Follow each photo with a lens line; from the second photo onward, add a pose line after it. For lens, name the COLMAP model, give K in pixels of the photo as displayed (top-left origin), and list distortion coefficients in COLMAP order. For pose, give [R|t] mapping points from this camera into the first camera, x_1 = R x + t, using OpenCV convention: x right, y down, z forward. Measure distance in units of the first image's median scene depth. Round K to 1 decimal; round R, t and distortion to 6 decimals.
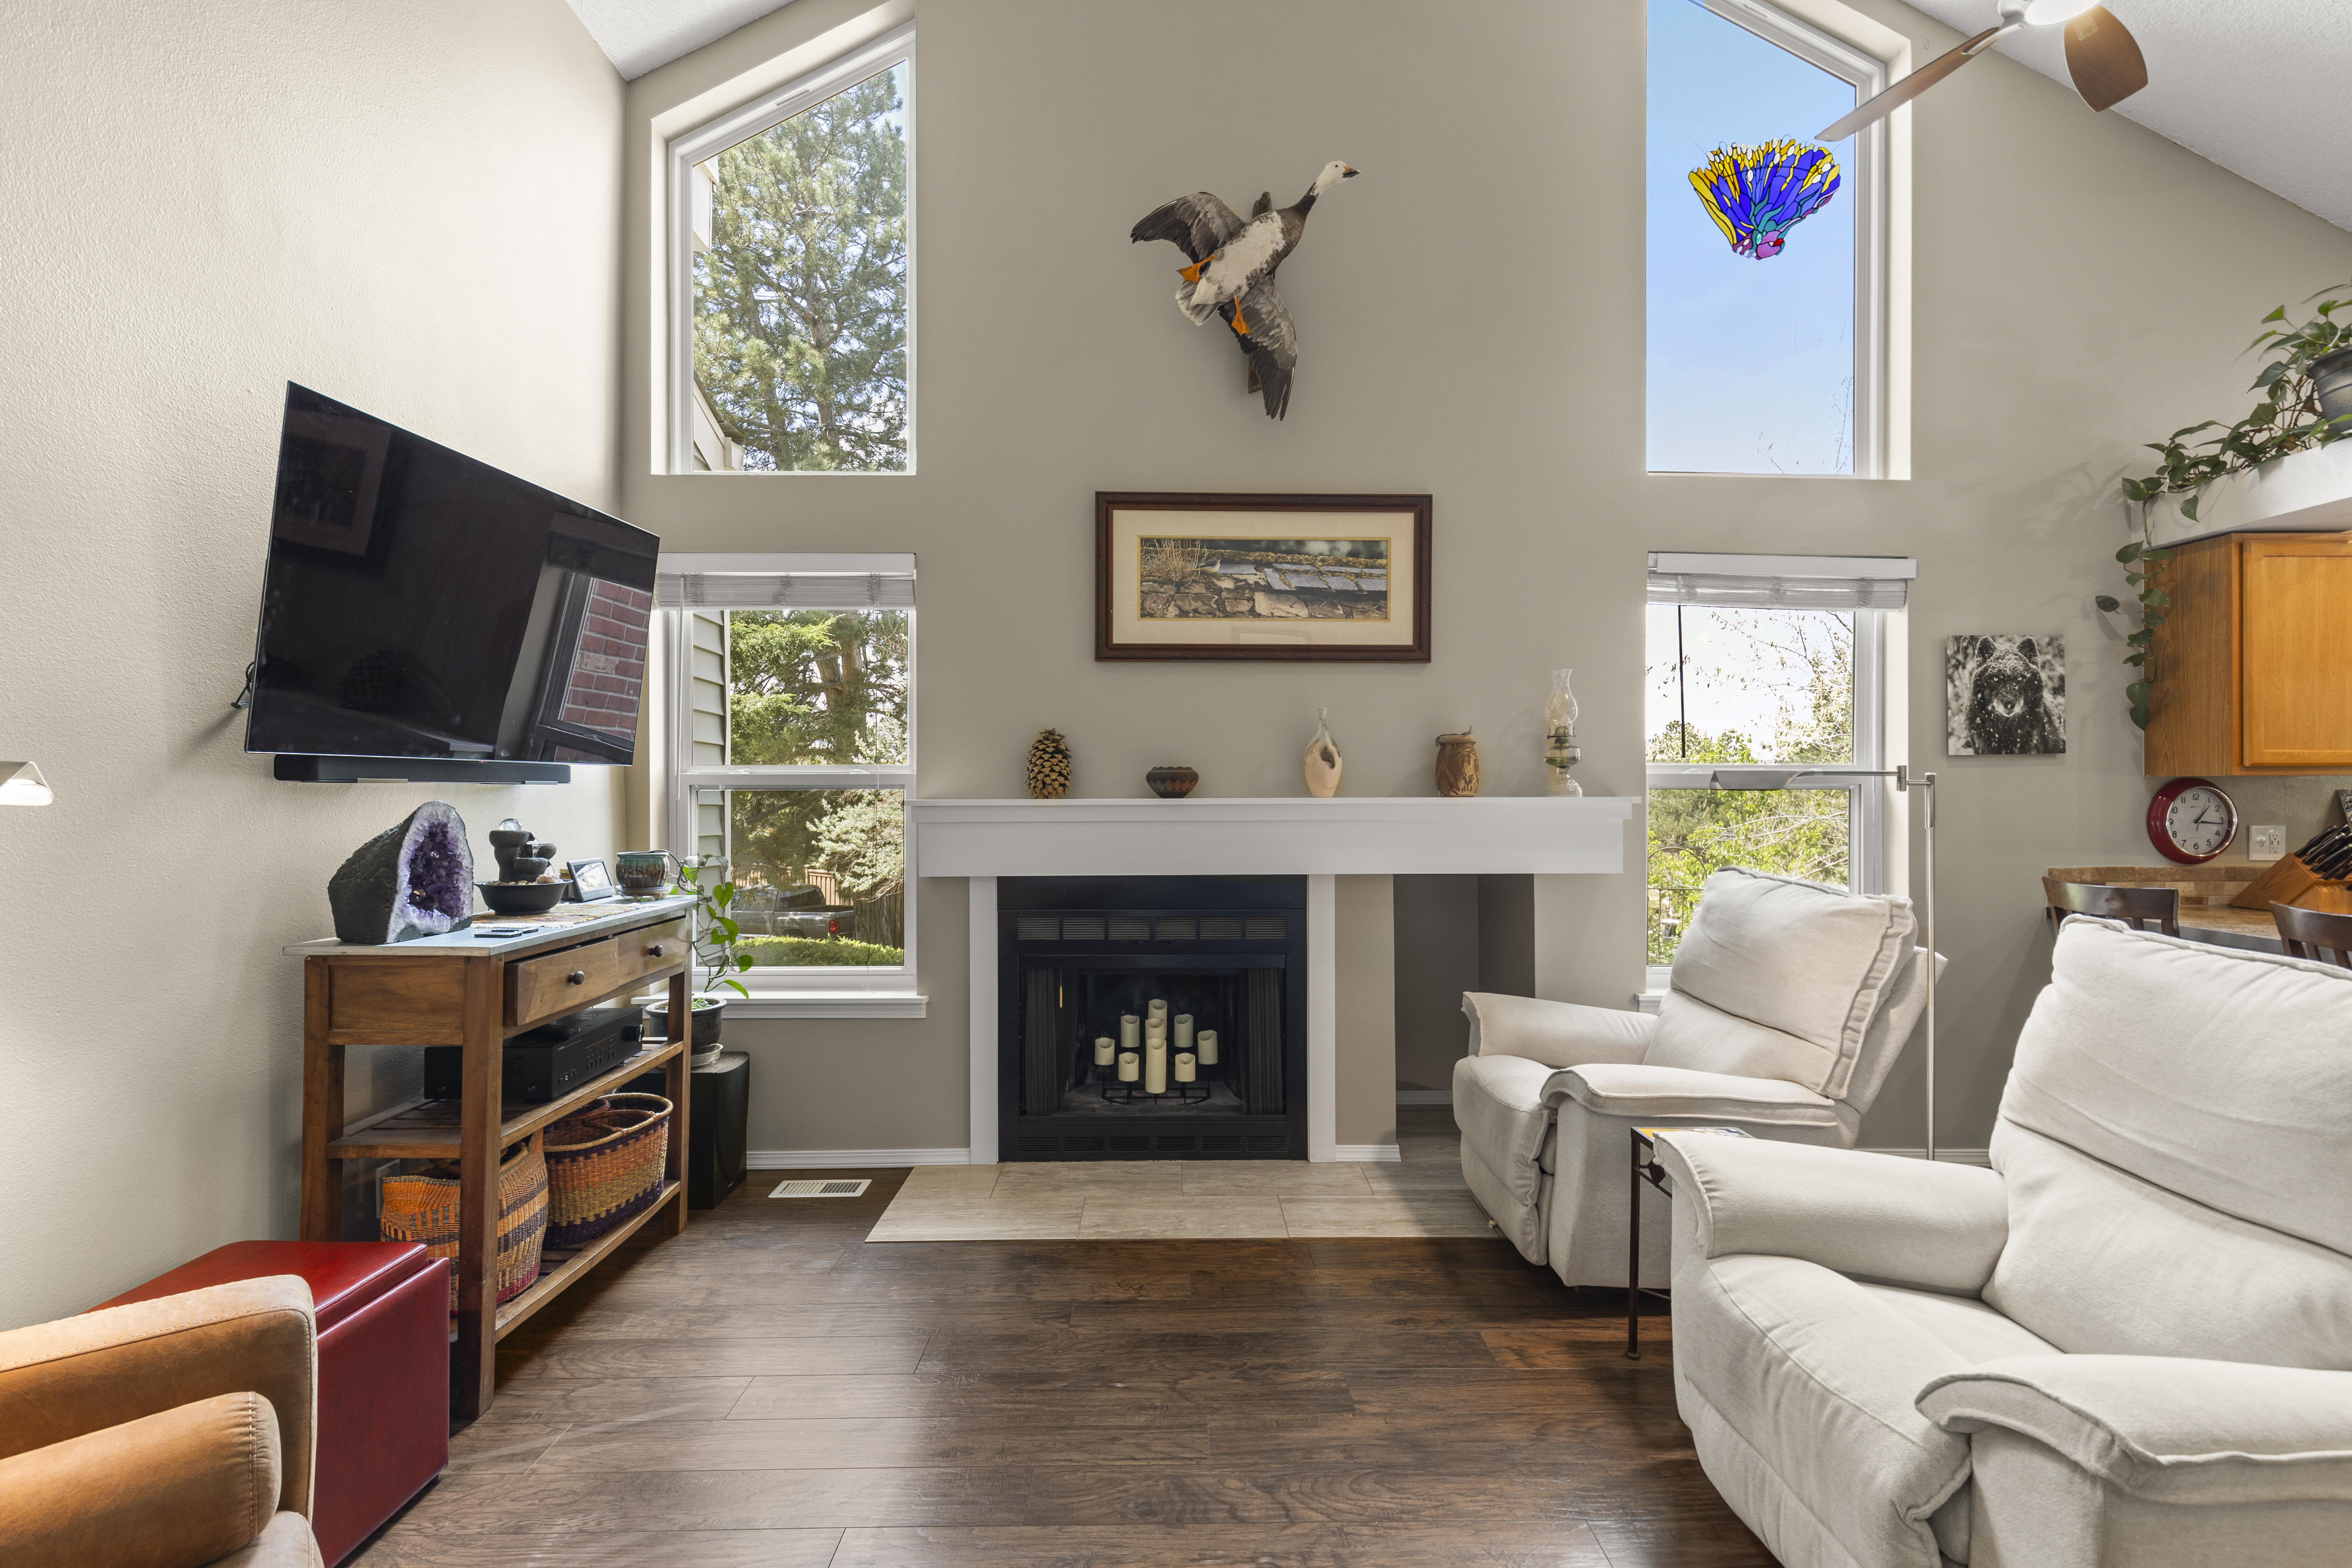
lens RADIAL K [[1056.5, 0, 1176.0], [0, 1056.5, 784.0], [0, 0, 1]] dist [0.004839, -0.000881]
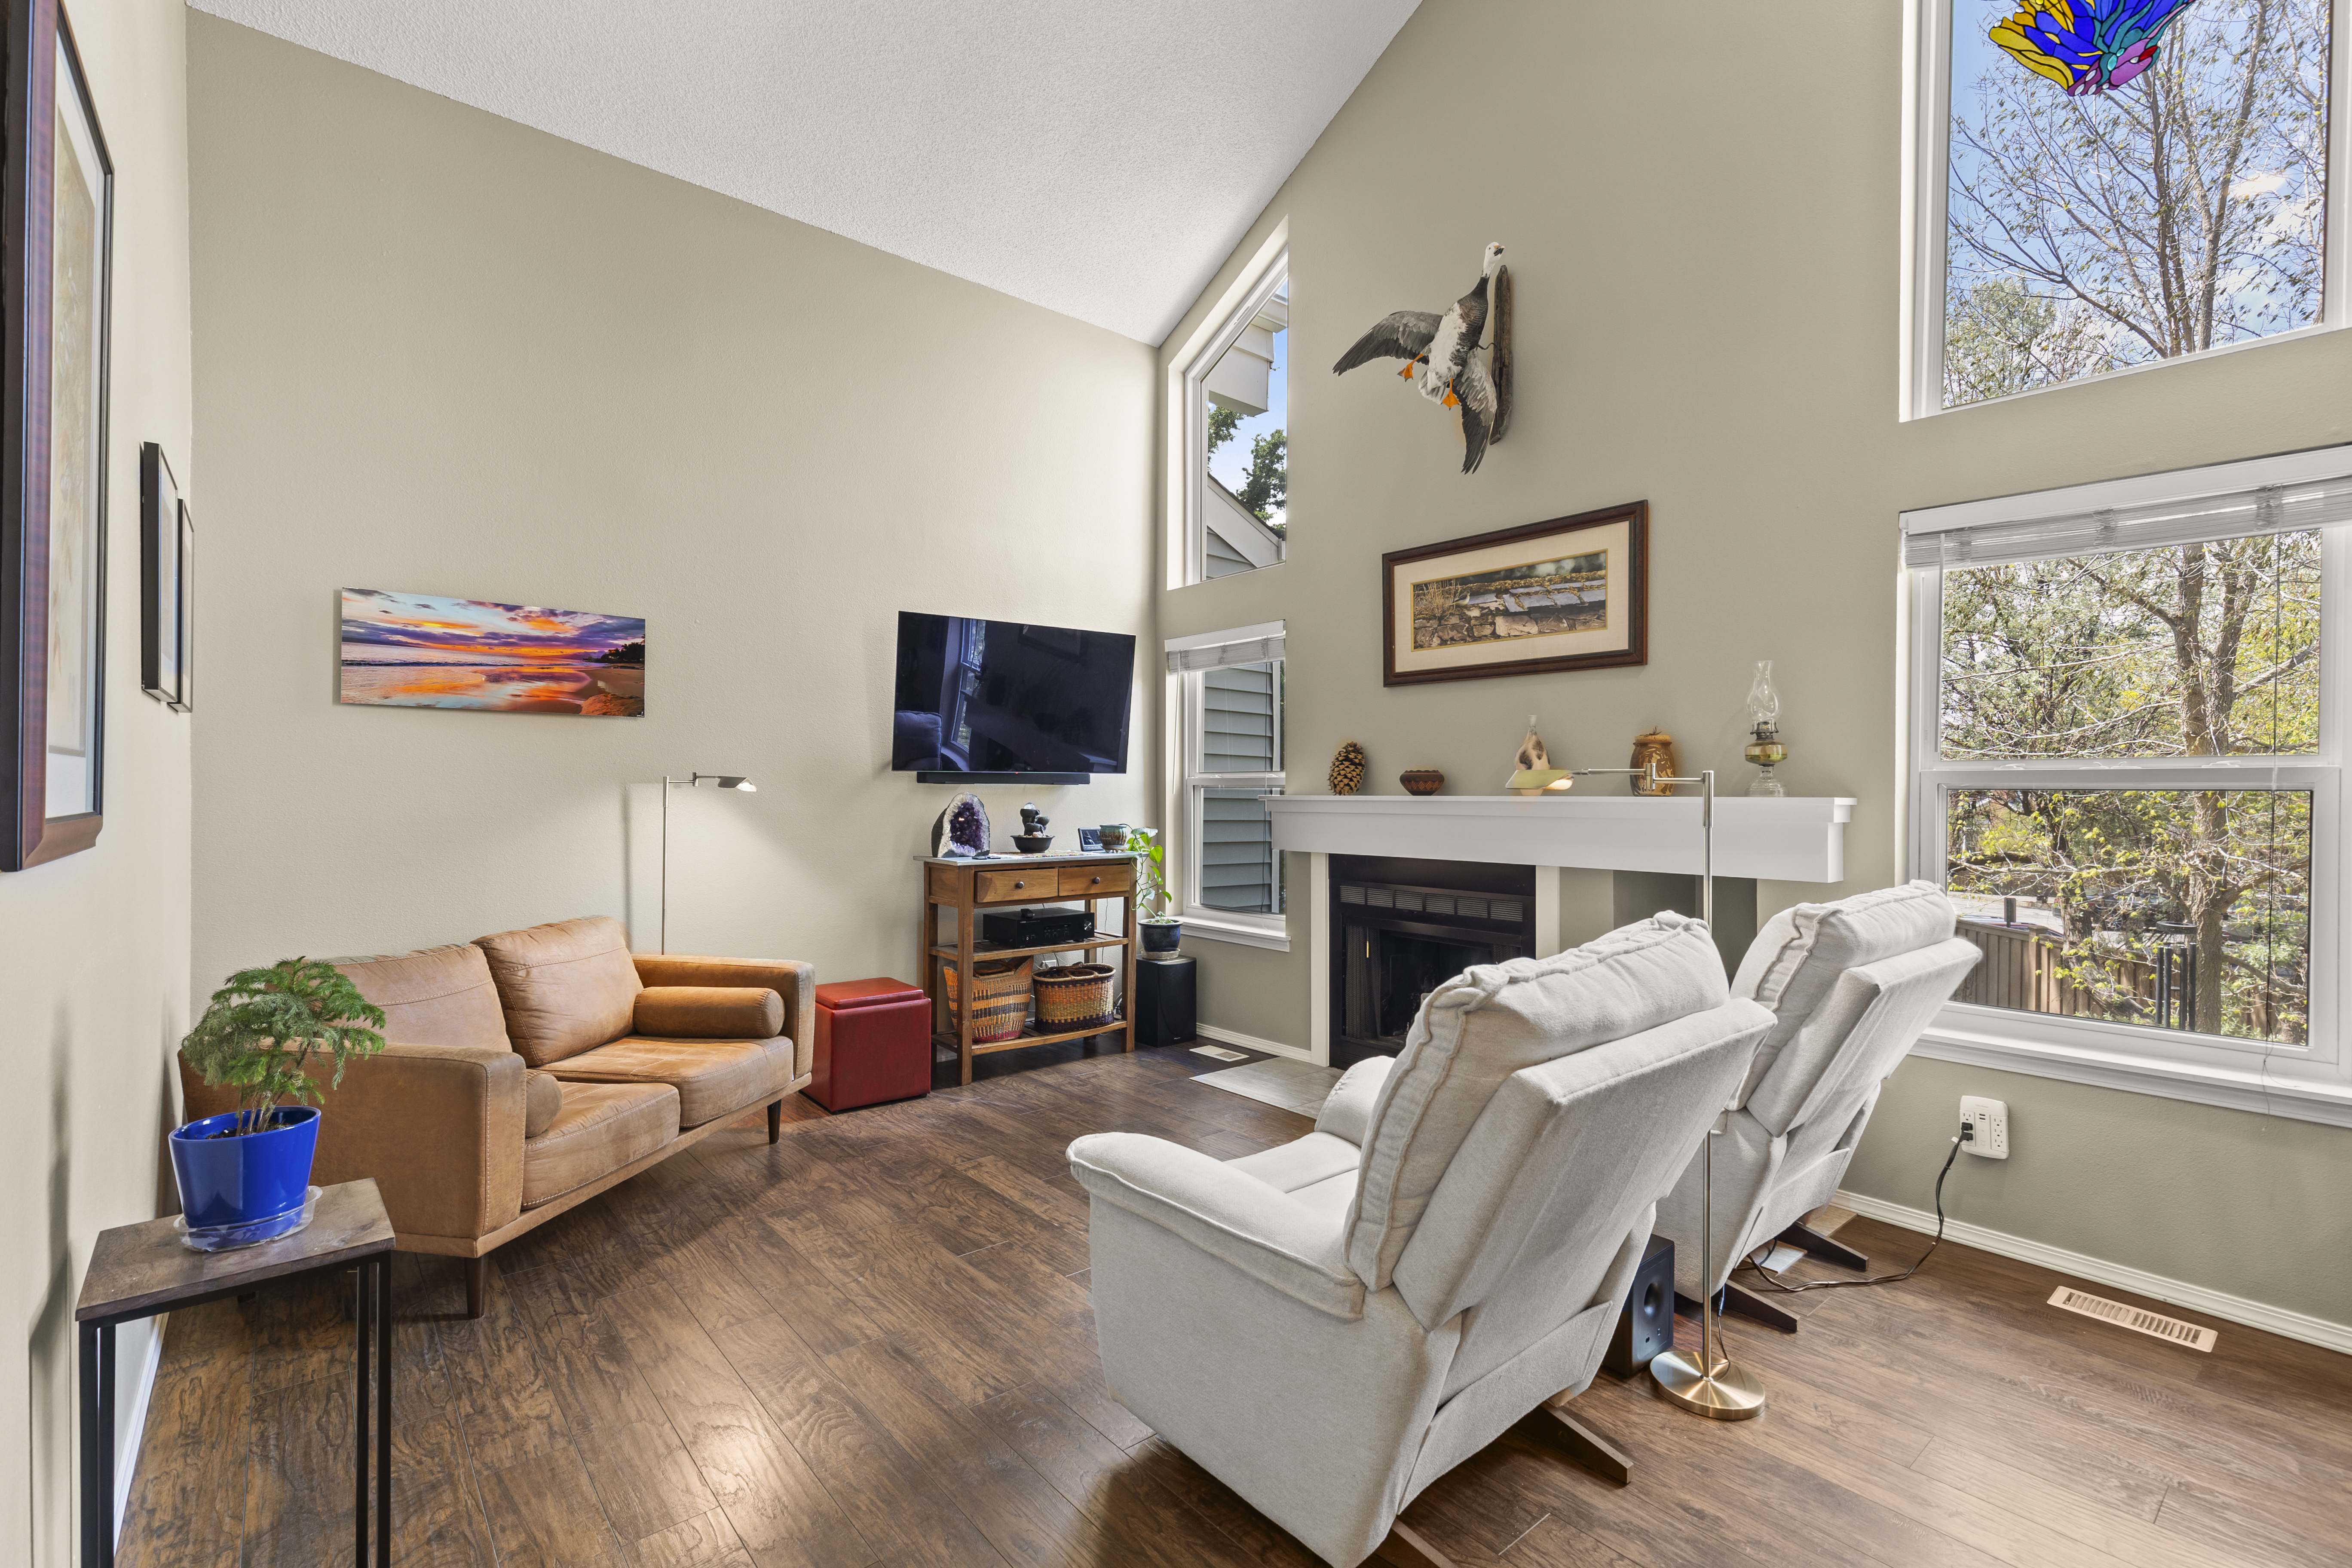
lens RADIAL K [[1053.0, 0, 1178.5], [0, 1053.0, 792.1], [0, 0, 1]] dist [0.000585, -0.001015]
pose [[0.635141, 0.003835, -0.772386, 0.741265], [0.000738, 0.999984, 0.005572, 0.002464], [0.772396, -0.004109, 0.635128, 0.004728]]
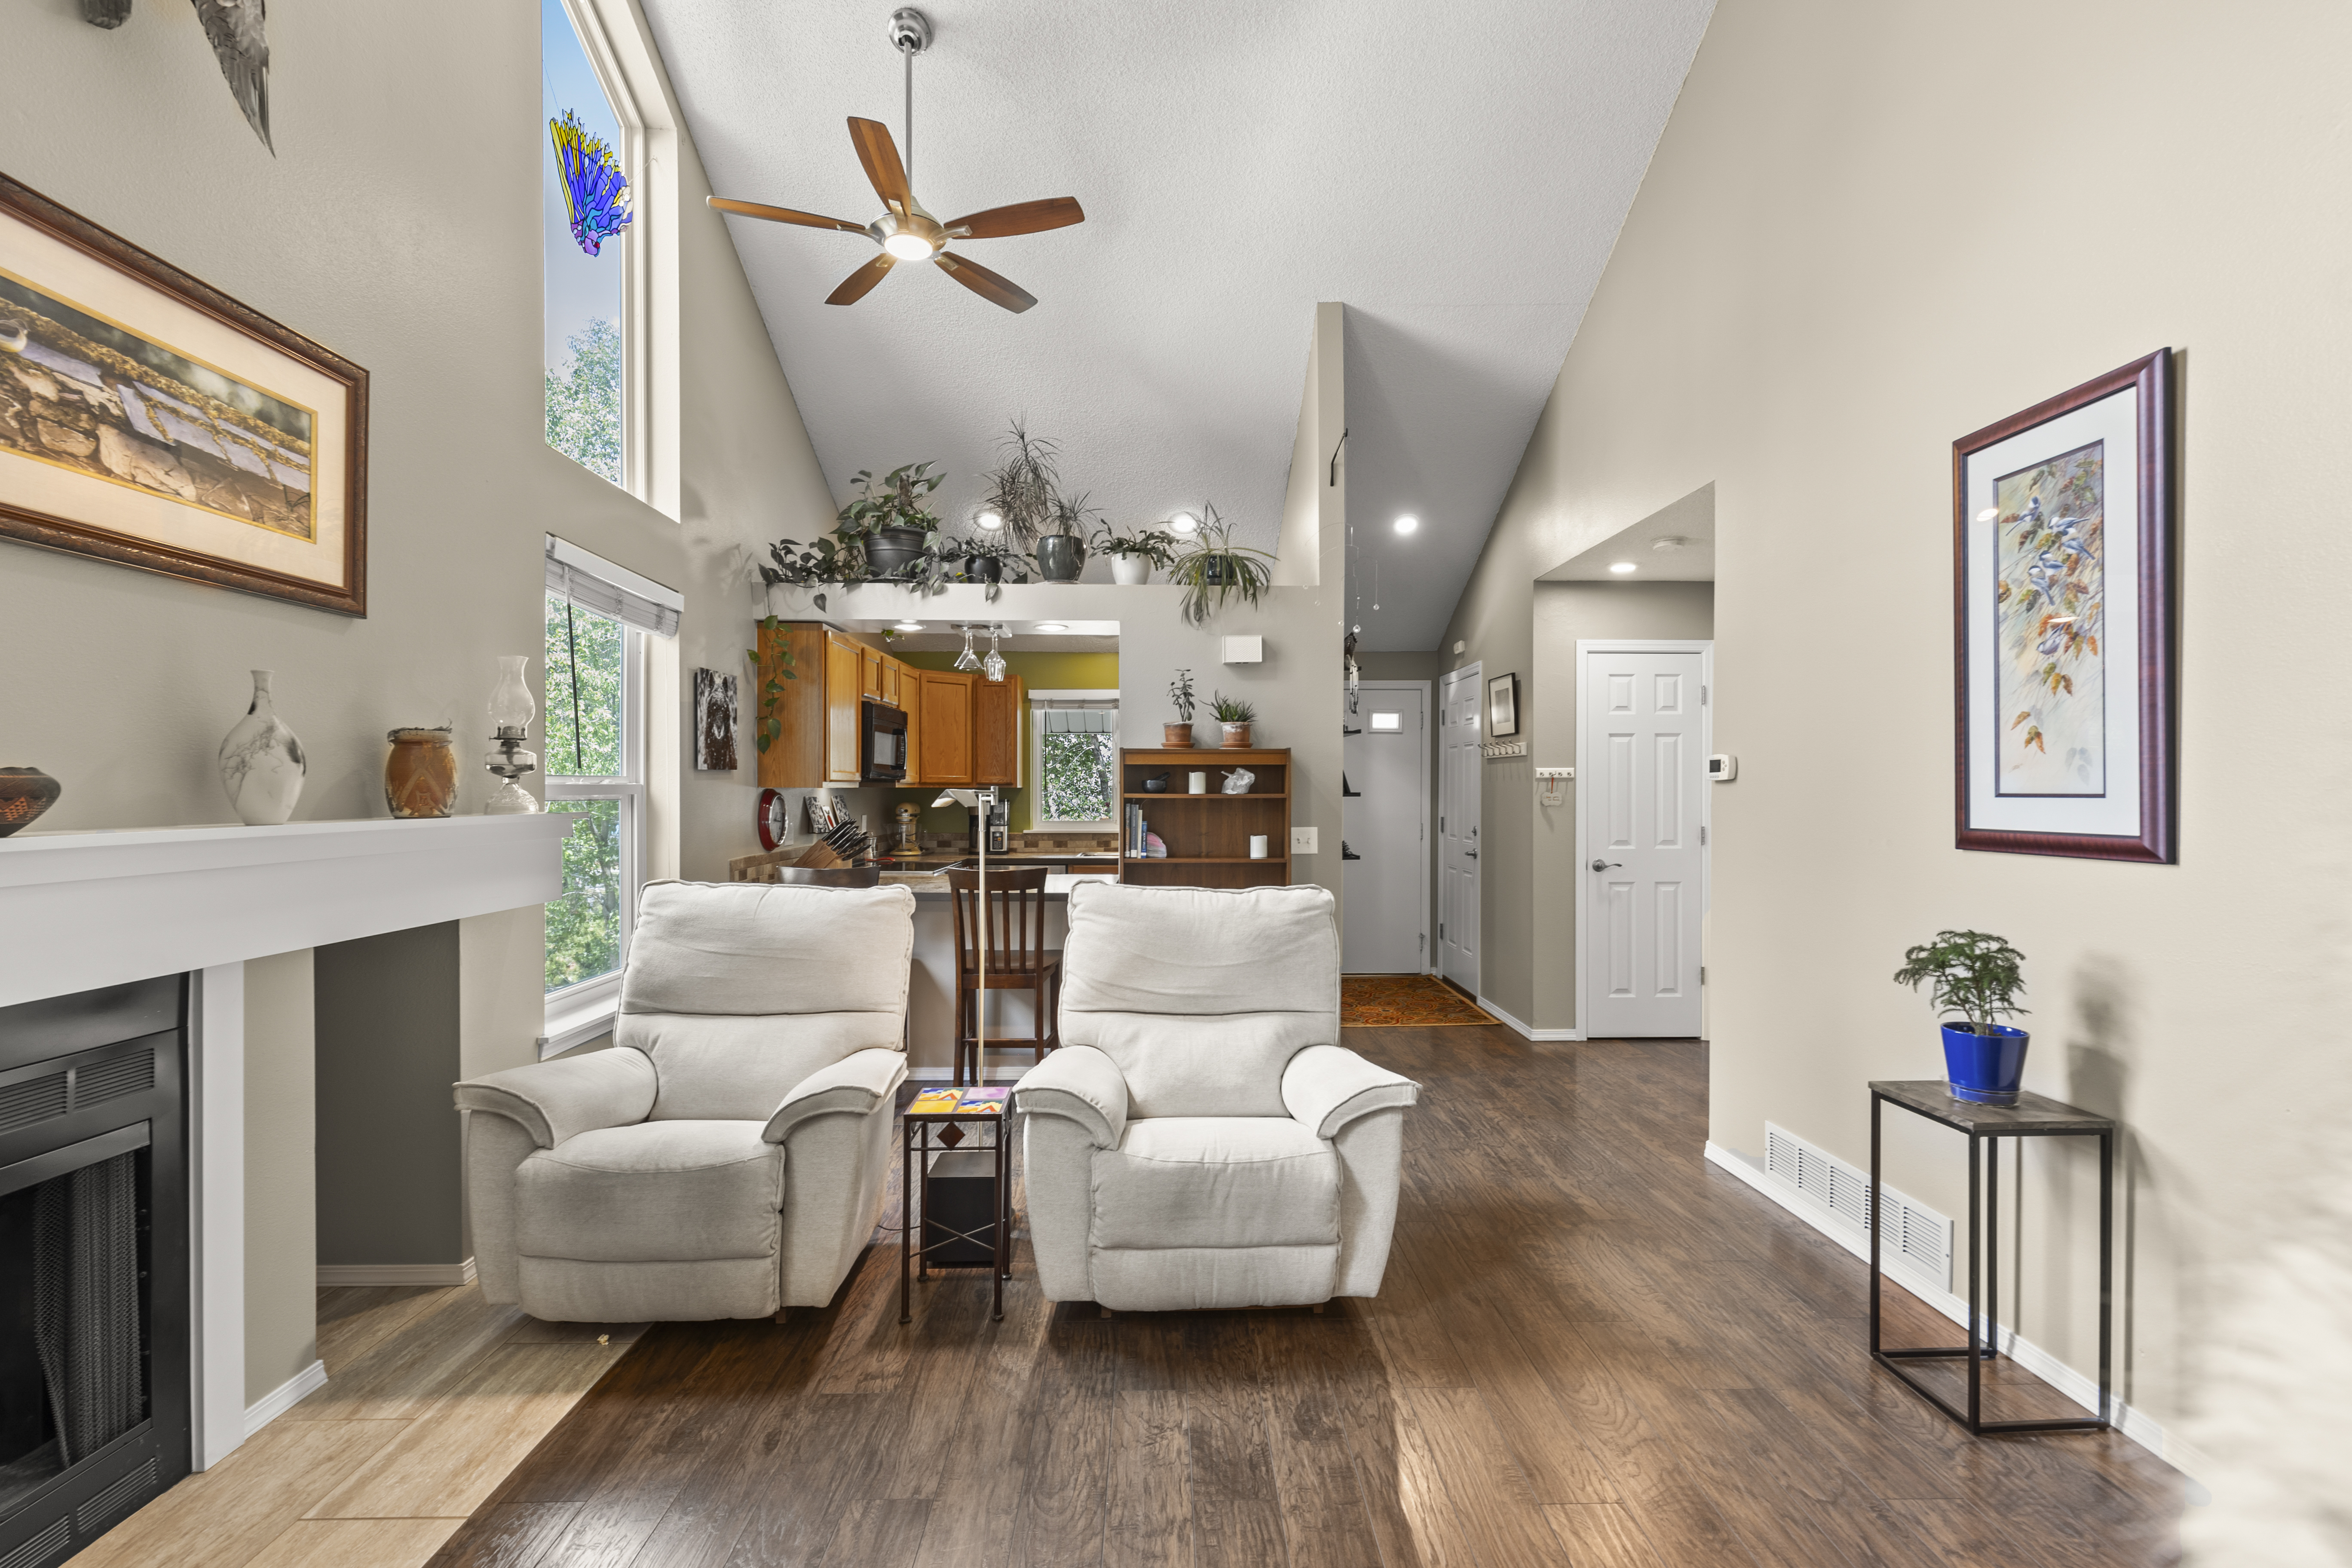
lens RADIAL K [[1051.7, 0, 1182.6], [0, 1051.7, 798.6], [0, 0, 1]] dist [0.002299, -0.000057]
pose [[-0.016789, -0.010981, 0.999799, -0.441108], [-0.006210, 0.999922, 0.010879, -0.010798], [-0.999840, -0.006026, -0.016856, 0.488892]]
